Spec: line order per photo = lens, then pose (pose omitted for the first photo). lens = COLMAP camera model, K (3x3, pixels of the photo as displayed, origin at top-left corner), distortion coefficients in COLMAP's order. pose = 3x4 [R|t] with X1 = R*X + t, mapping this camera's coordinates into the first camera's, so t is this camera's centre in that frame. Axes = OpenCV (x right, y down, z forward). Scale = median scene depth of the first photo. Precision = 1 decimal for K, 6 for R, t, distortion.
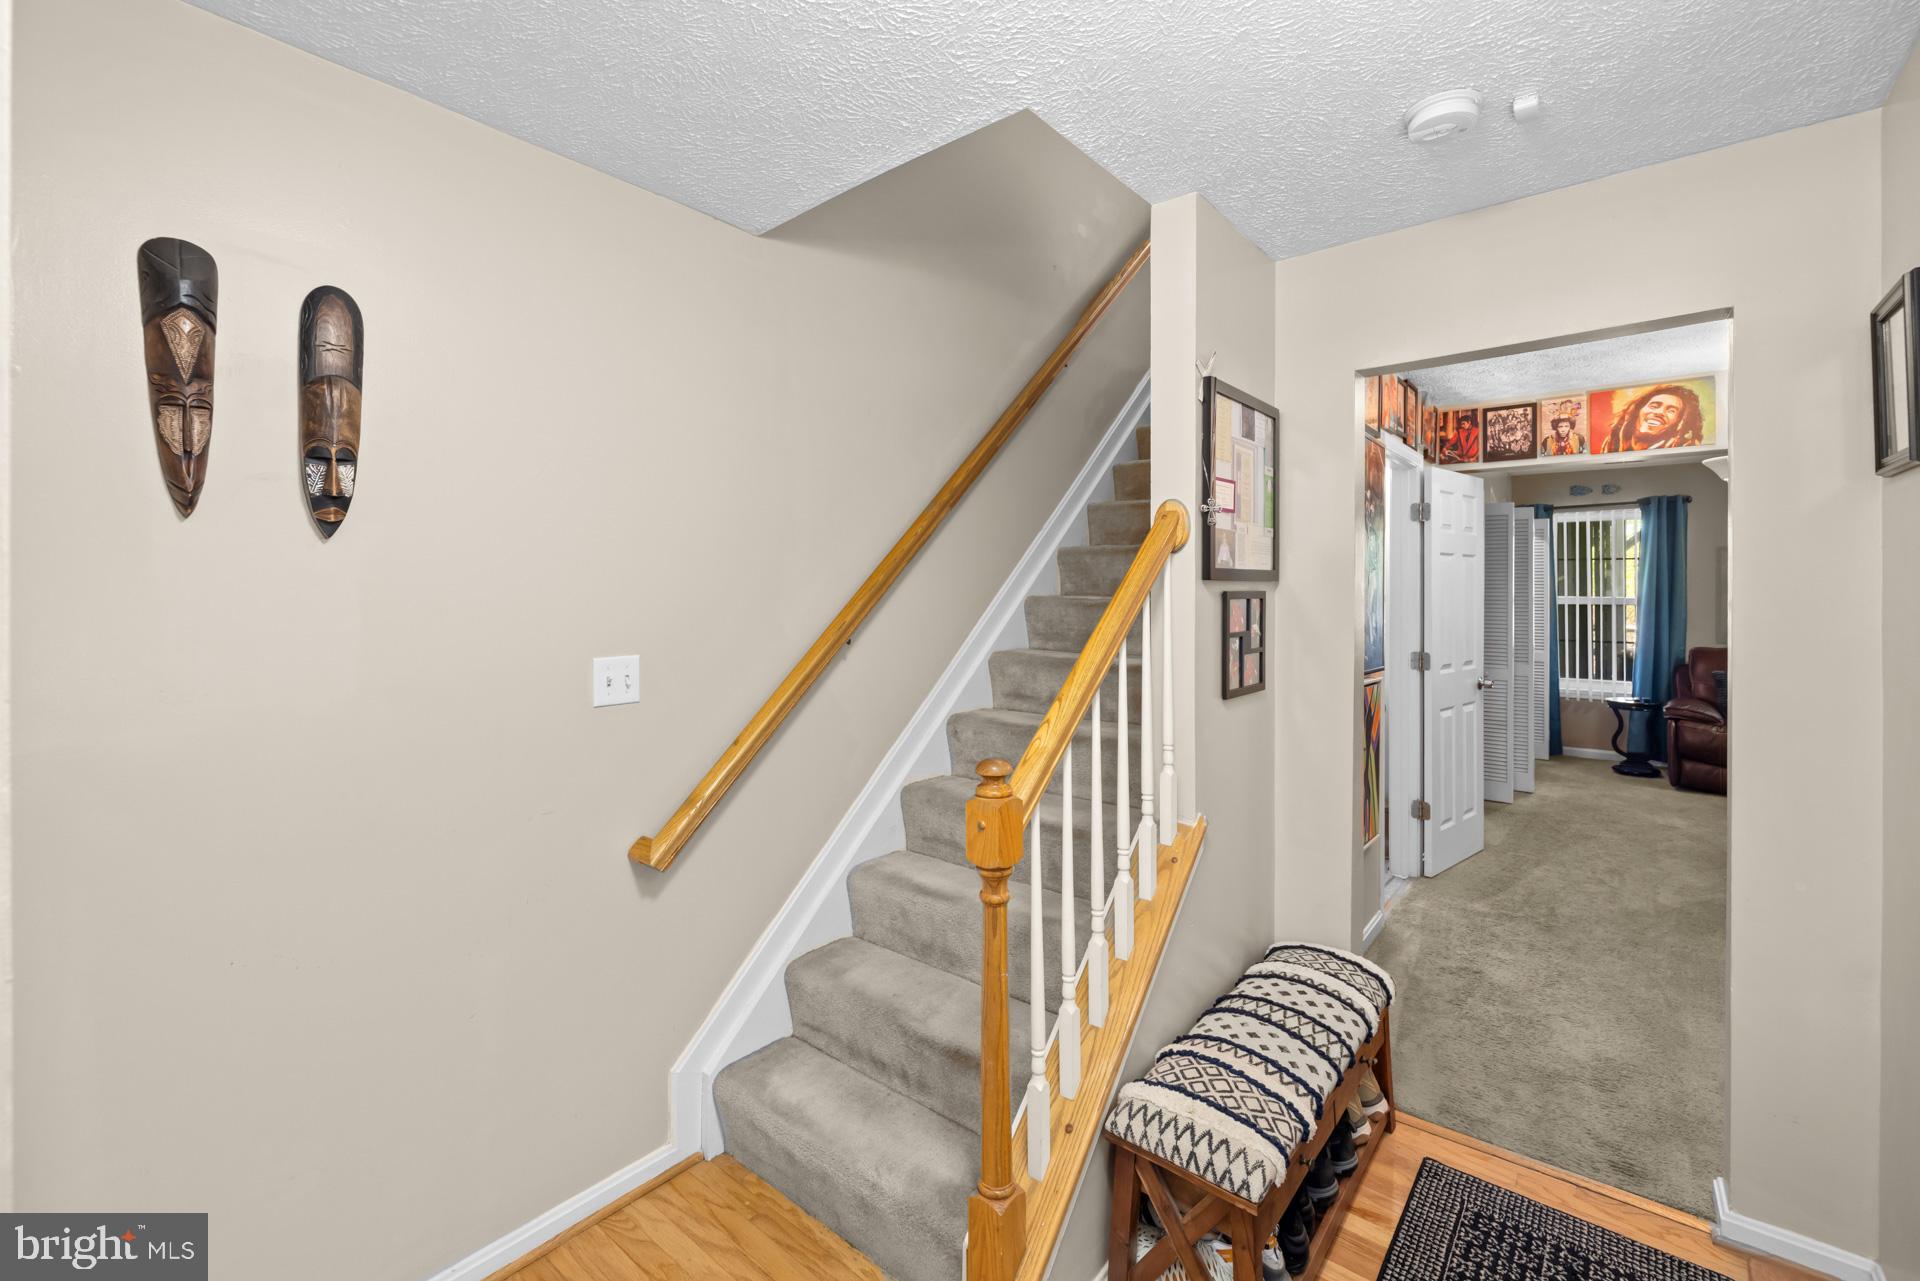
lens RADIAL K [[811.3, 0, 958.1], [0, 811.3, 609.0], [0, 0, 1]] dist [-0.000499, 0.000531]
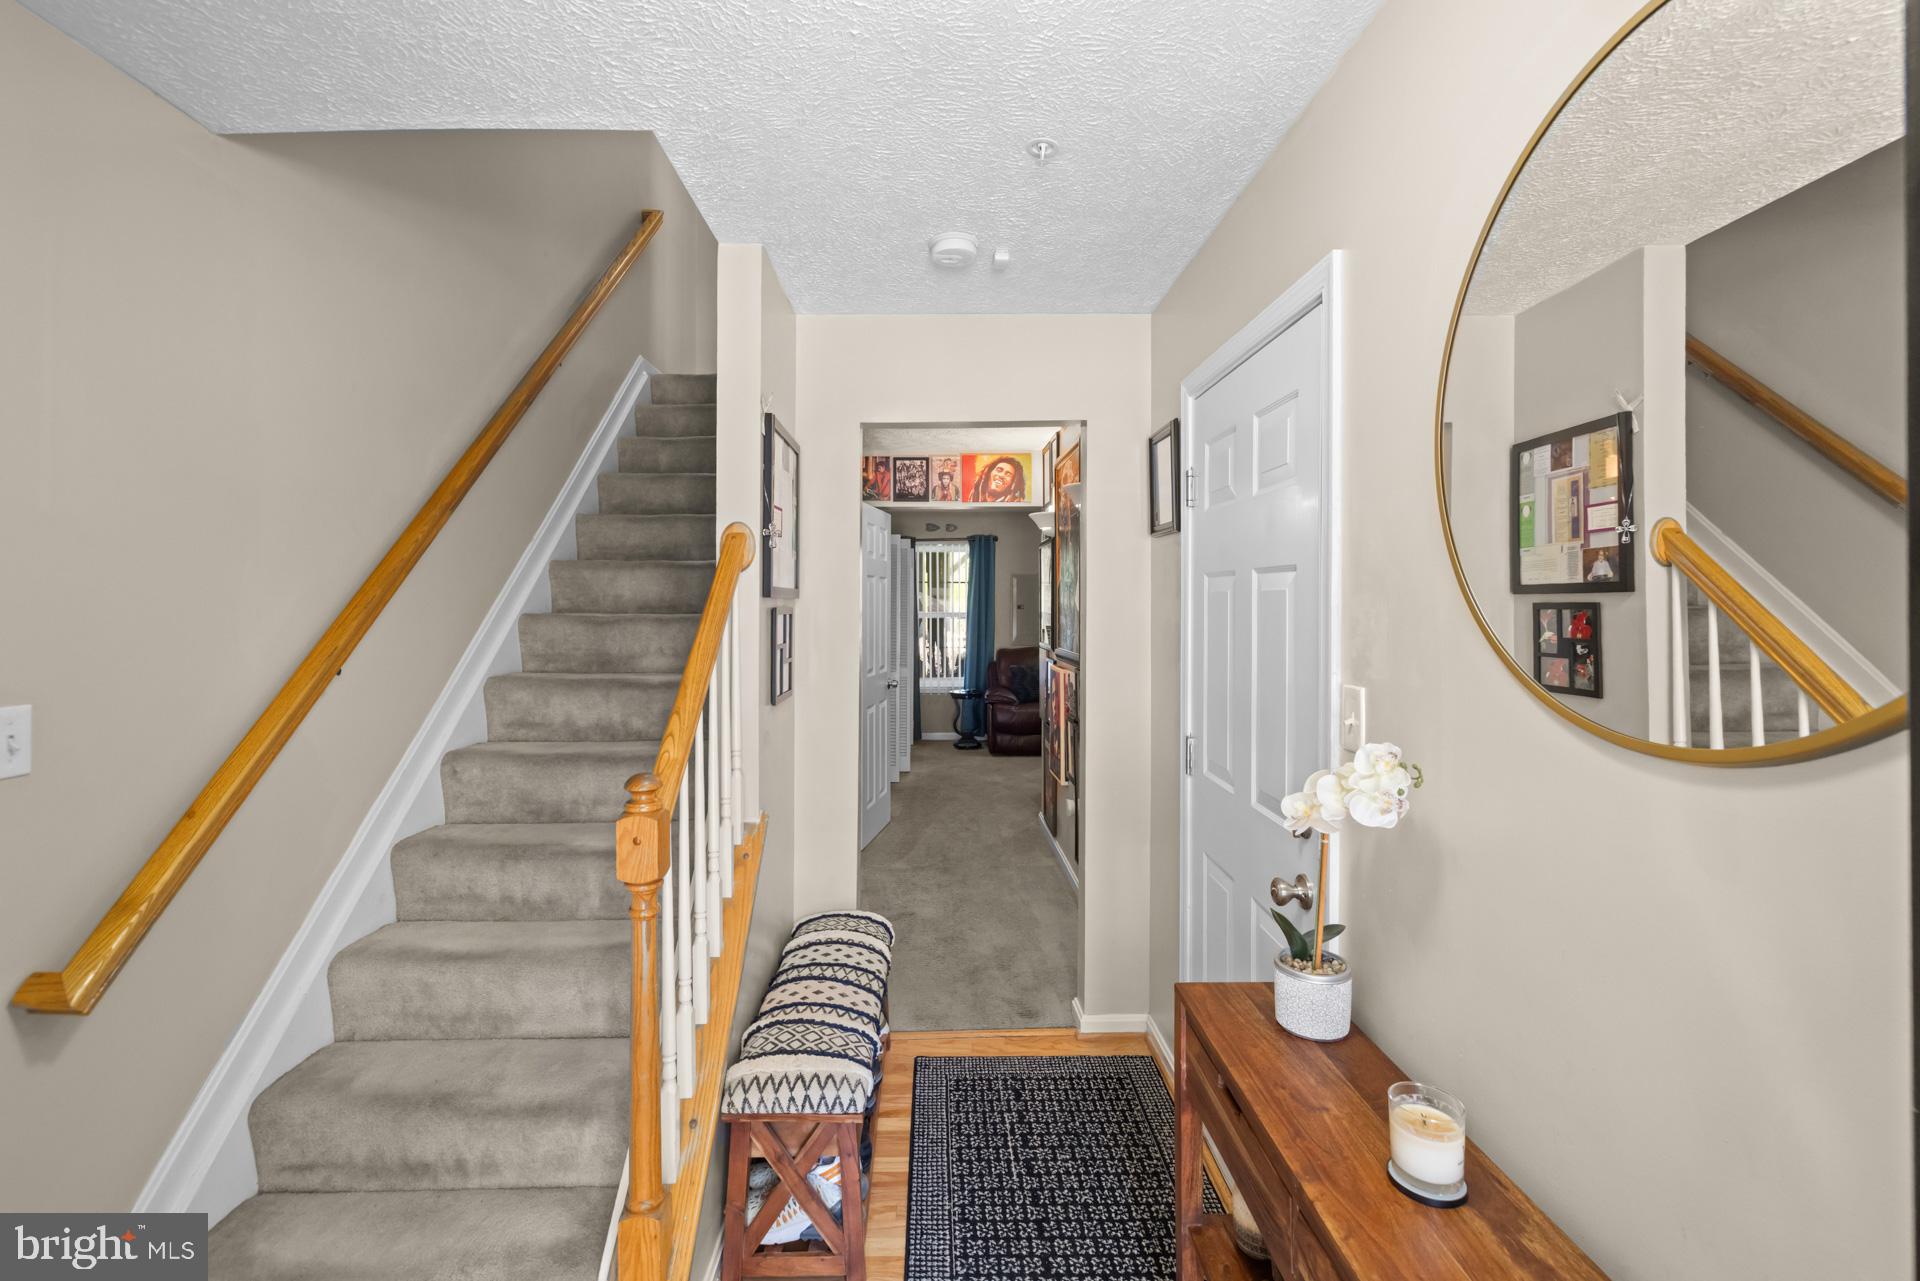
lens RADIAL K [[843.8, 0, 957.7], [0, 843.8, 633.6], [0, 0, 1]] dist [0.000920, 0.000306]
pose [[0.751874, -0.022158, 0.658935, -0.235711], [0.016402, 0.999754, 0.014903, 0.000468], [-0.659103, -0.000397, 0.752052, -0.029787]]
